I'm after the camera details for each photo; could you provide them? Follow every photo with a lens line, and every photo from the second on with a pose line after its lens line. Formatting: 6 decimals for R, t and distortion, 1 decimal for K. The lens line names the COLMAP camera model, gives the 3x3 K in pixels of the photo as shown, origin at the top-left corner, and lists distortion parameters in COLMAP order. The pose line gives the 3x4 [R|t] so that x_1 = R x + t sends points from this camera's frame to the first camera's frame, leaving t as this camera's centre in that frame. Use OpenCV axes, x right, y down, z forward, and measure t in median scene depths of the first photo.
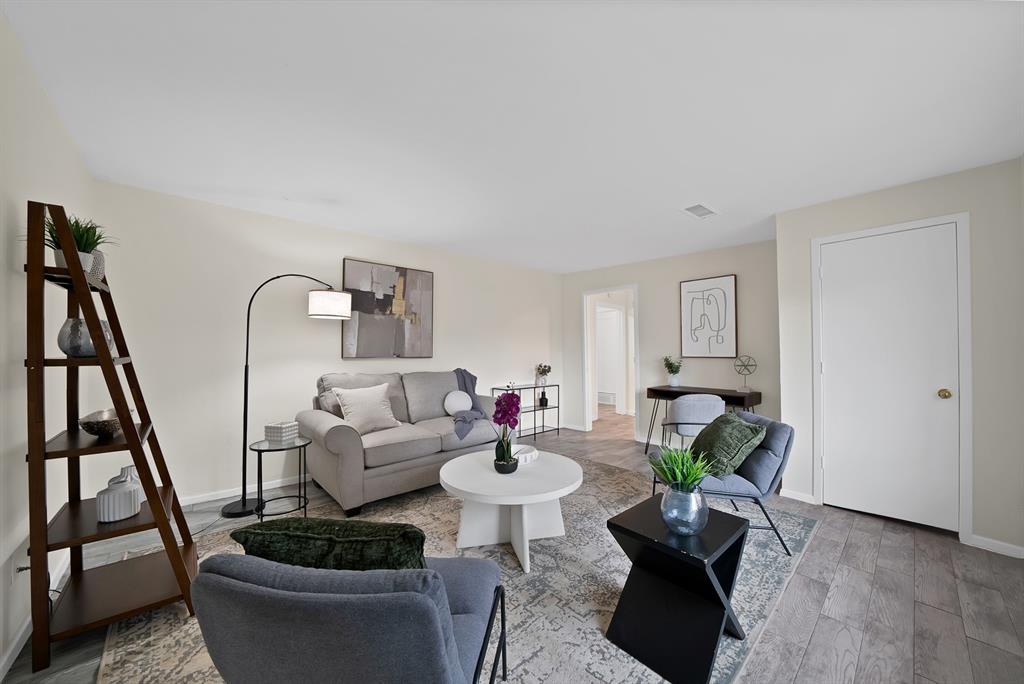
lens RADIAL K [[364.6, 0, 513.1], [0, 364.6, 349.2], [0, 0, 1]] dist [-0.020274, -0.000025]
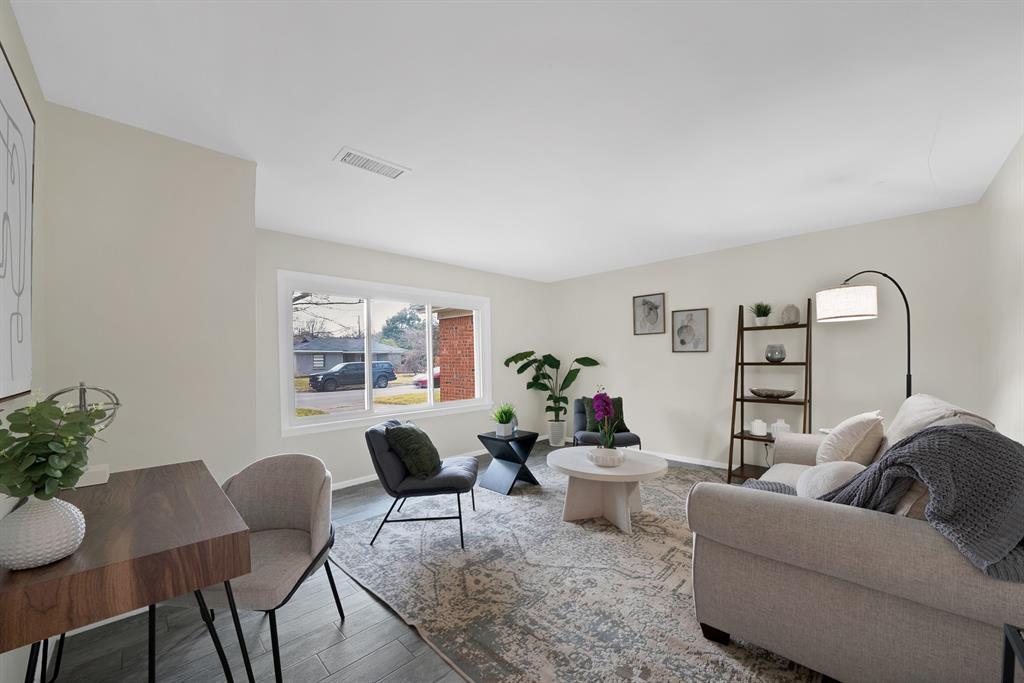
lens RADIAL K [[364.6, 0, 513.1], [0, 364.6, 348.7], [0, 0, 1]] dist [-0.020274, -0.000025]
pose [[-0.997713, 0.006124, -0.067319, 0.311600], [0.007757, 0.999681, -0.024023, -0.007022], [0.067150, -0.024490, -0.997442, 1.800848]]
